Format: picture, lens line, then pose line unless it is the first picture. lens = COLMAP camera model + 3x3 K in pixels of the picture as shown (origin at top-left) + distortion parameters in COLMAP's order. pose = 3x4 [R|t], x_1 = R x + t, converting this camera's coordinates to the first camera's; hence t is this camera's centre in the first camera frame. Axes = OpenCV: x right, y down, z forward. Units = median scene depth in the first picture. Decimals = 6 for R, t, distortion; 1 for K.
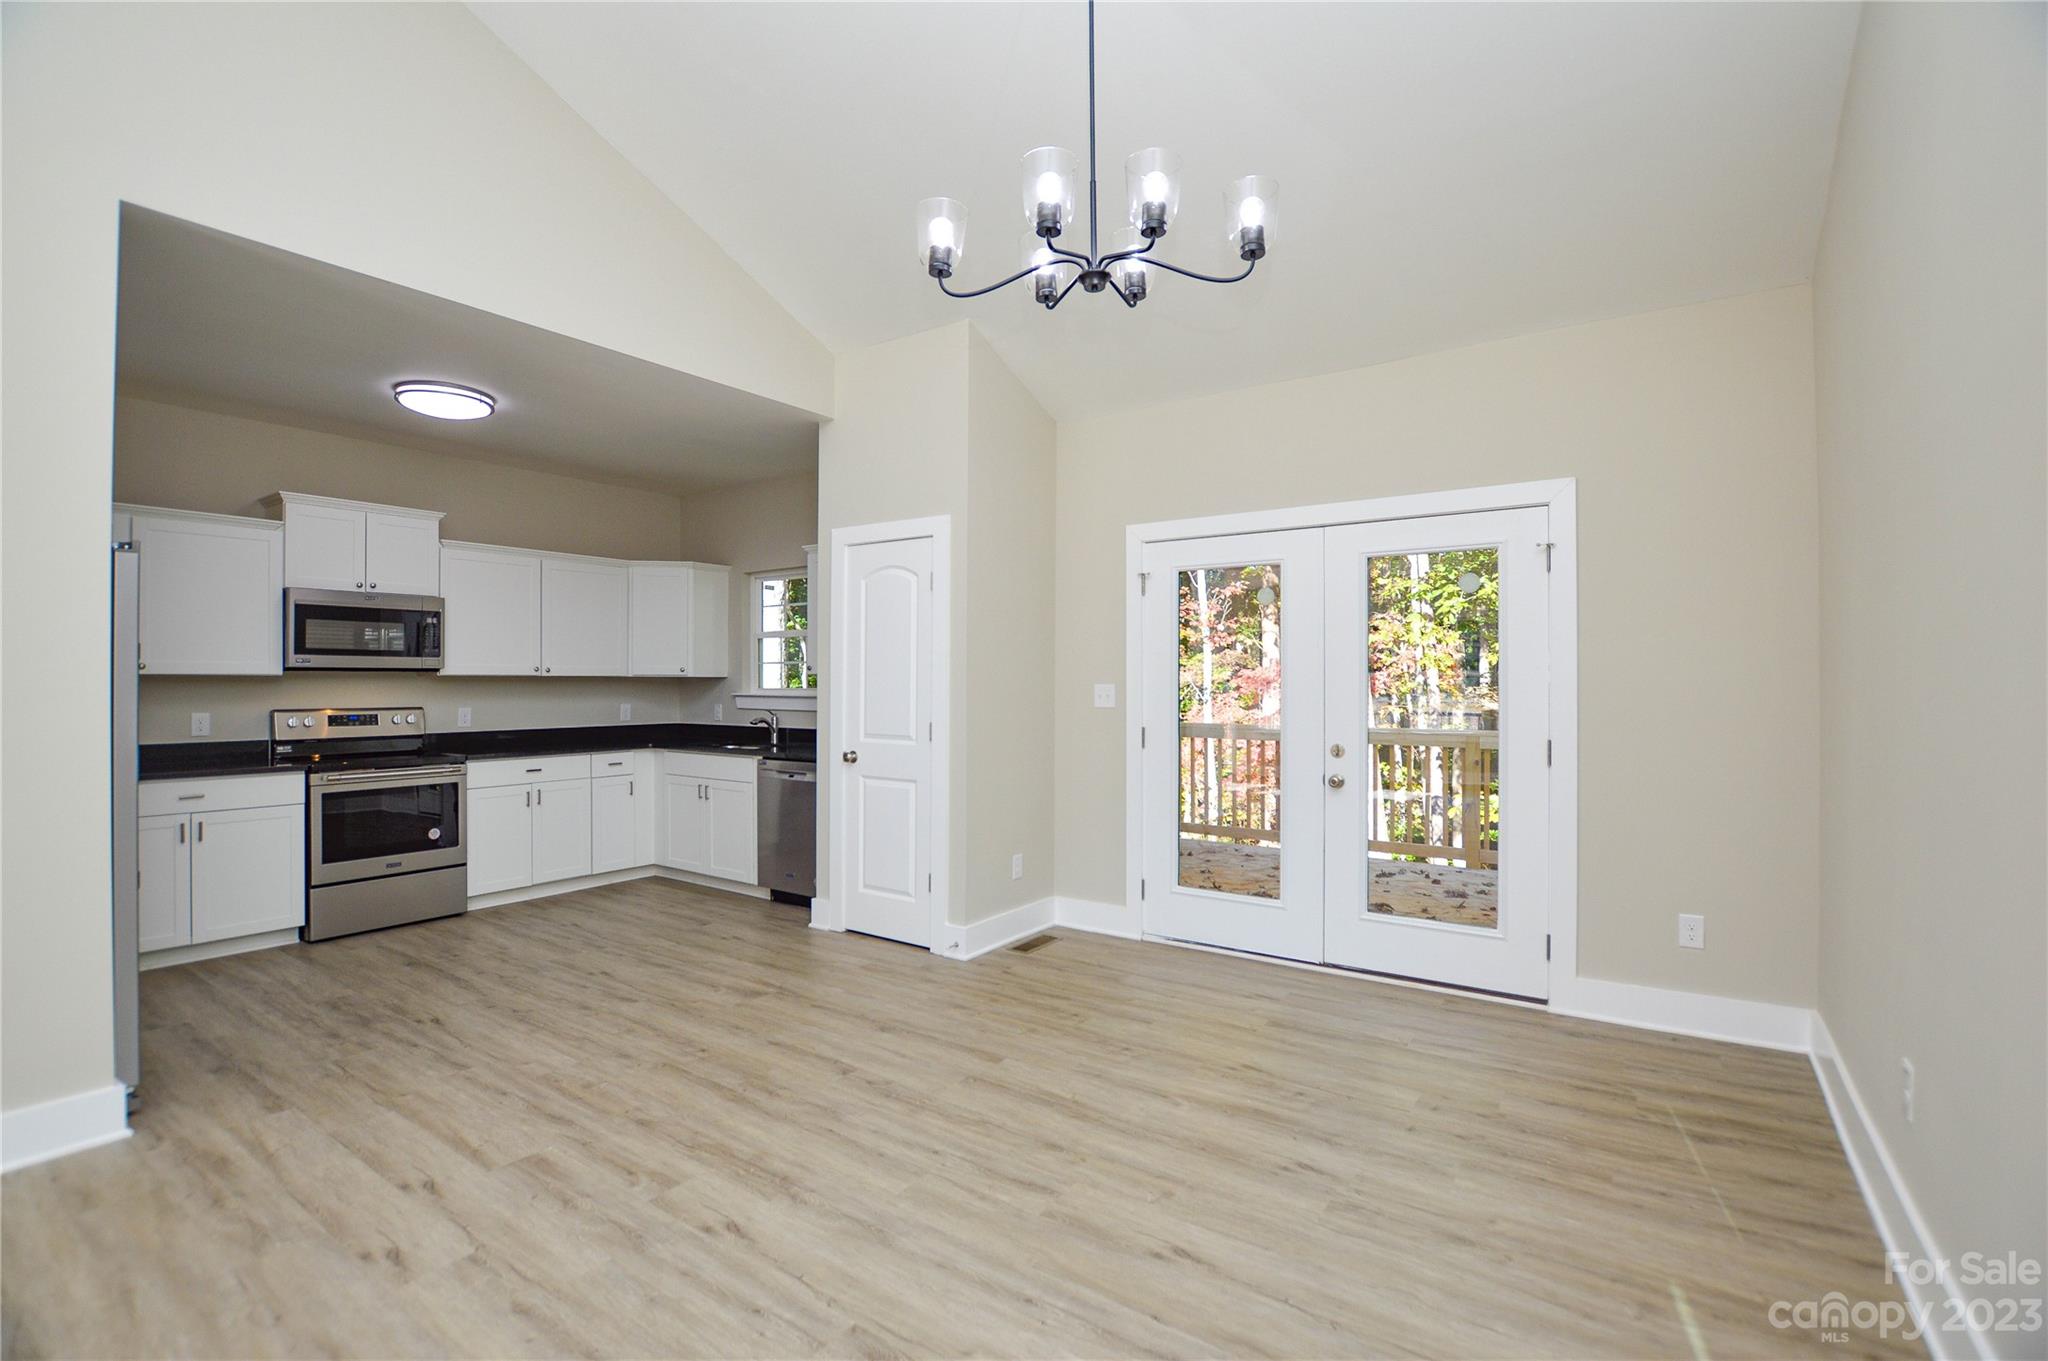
lens RADIAL K [[920.5, 0, 1006.3], [0, 920.5, 674.3], [0, 0, 1]] dist [-0.027032, 0.000119]
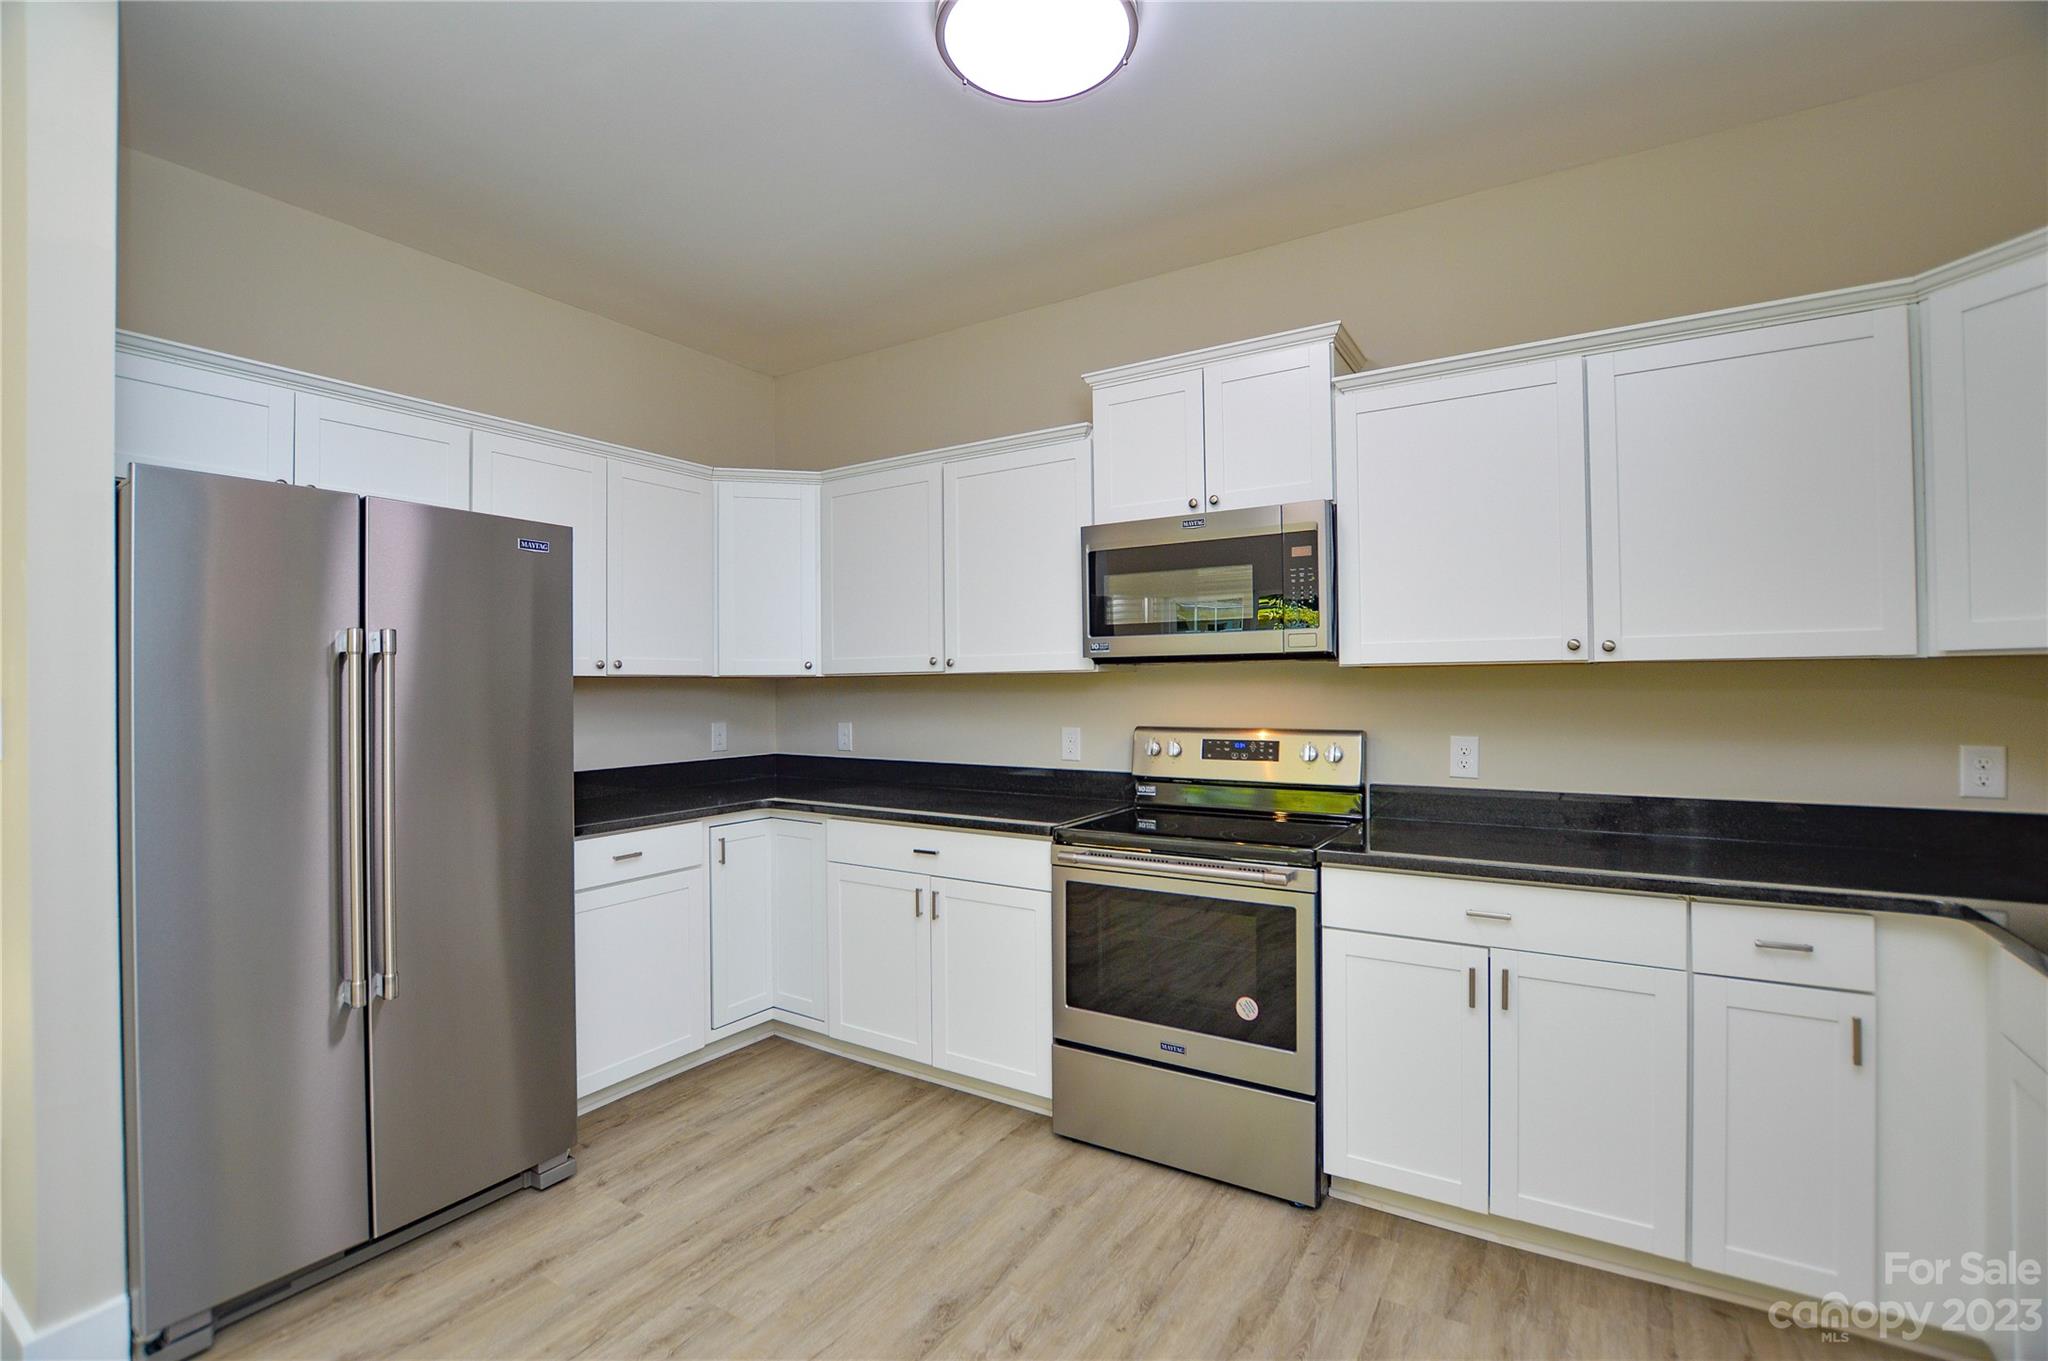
lens RADIAL K [[920.5, 0, 1053.6], [0, 920.5, 677.4], [0, 0, 1]] dist [-0.027032, 0.000119]
pose [[0.066284, -0.007319, -0.997774, -0.178146], [0.016403, 0.999846, -0.006245, 0.008066], [0.997666, -0.015953, 0.066394, 0.926275]]
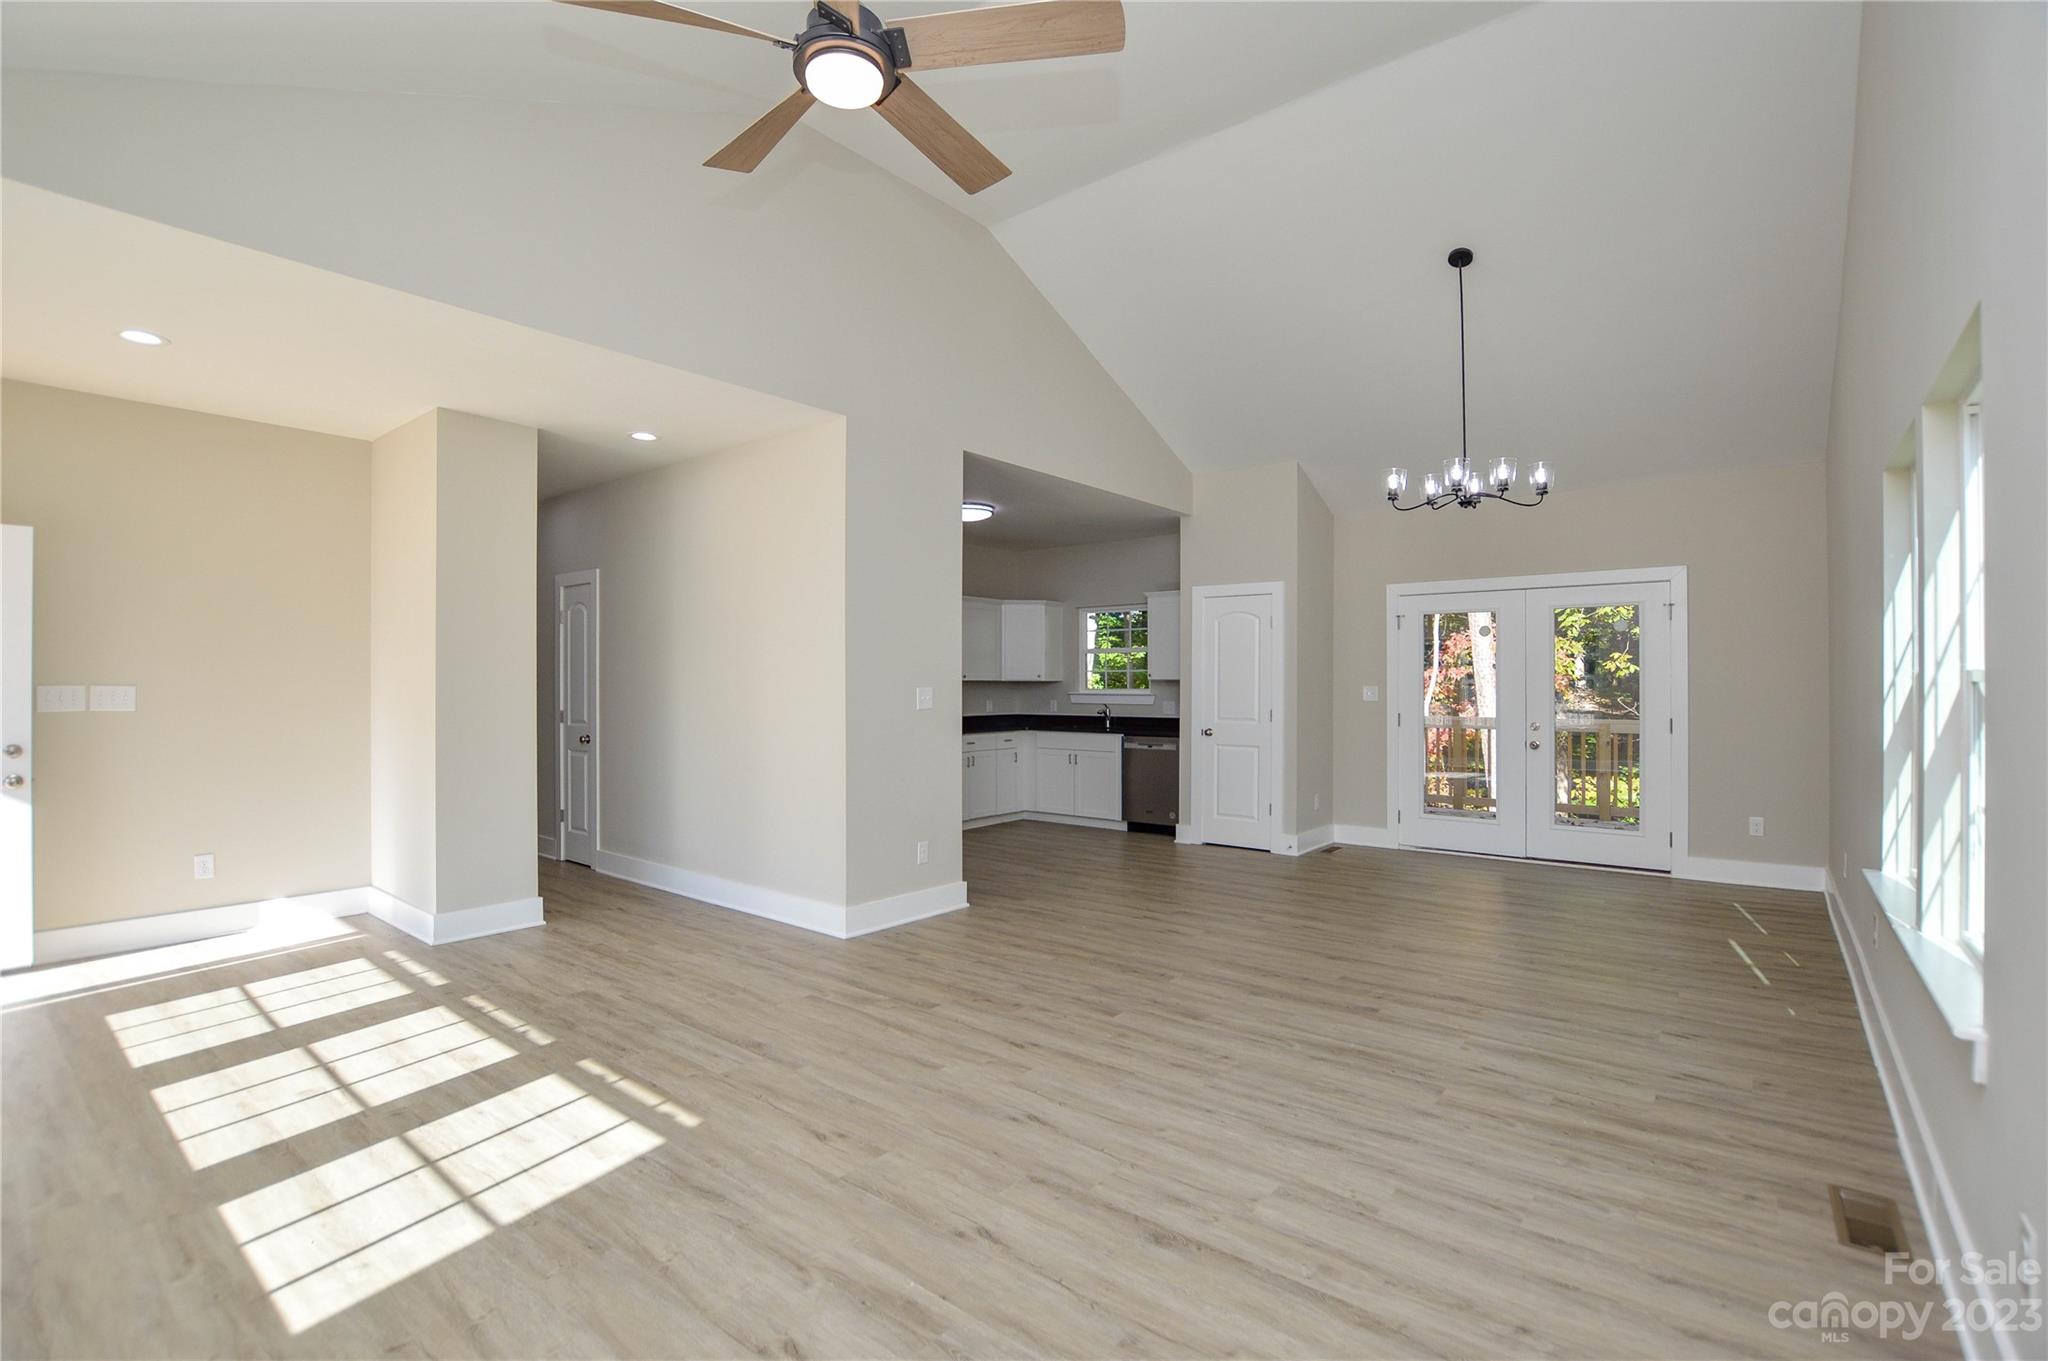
lens RADIAL K [[920.5, 0, 1006.1], [0, 920.5, 678.1], [0, 0, 1]] dist [-0.027032, 0.000119]
pose [[0.997316, -0.001526, -0.073197, -0.403737], [0.001798, 0.999992, 0.003642, -0.009631], [0.073190, -0.003764, 0.997311, -0.607392]]
